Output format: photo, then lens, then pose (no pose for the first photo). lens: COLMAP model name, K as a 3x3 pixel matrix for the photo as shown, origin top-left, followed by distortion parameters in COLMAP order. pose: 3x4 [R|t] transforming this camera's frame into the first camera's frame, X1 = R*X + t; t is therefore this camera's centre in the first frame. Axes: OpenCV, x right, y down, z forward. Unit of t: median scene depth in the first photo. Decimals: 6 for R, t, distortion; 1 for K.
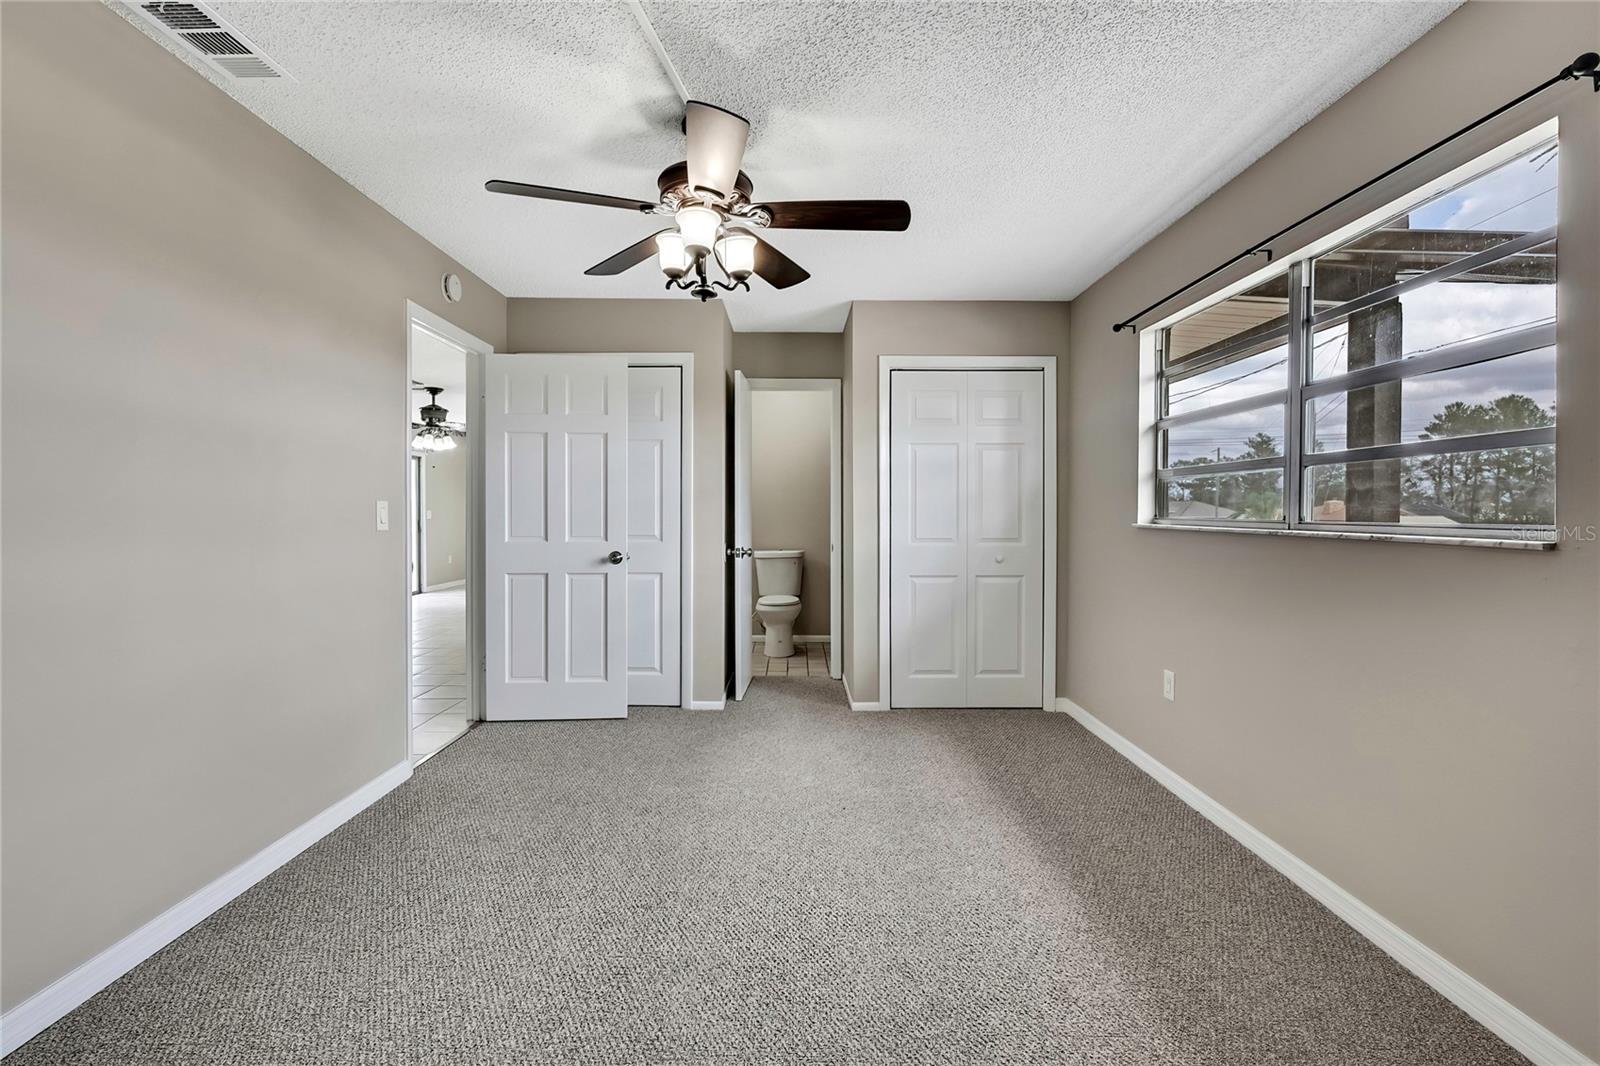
lens RADIAL K [[690.1, 0, 802.6], [0, 690.1, 529.1], [0, 0, 1]] dist [-0.003671, 0.000359]
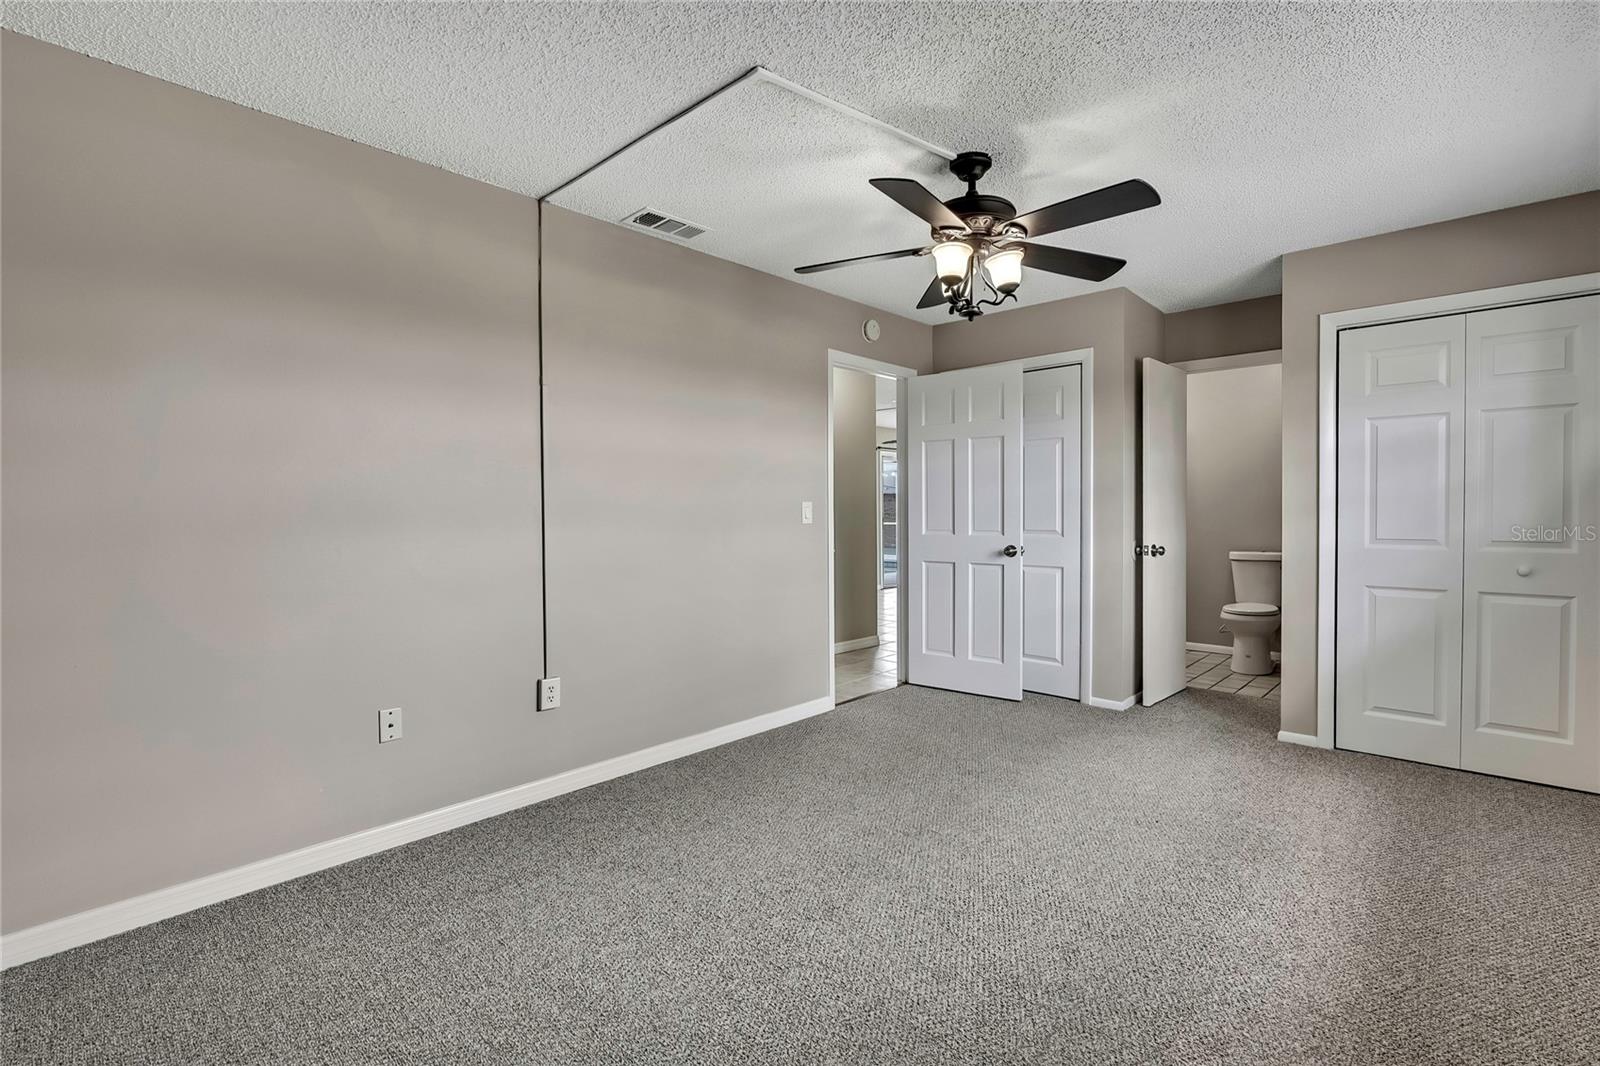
lens RADIAL K [[660.3, 0, 802.5], [0, 660.3, 538.5], [0, 0, 1]] dist [0.011072, 0.000109]
pose [[0.762400, 0.021336, -0.646754, 0.166659], [-0.008480, 0.999700, 0.022984, 0.000858], [0.647051, -0.012038, 0.762352, -0.001005]]
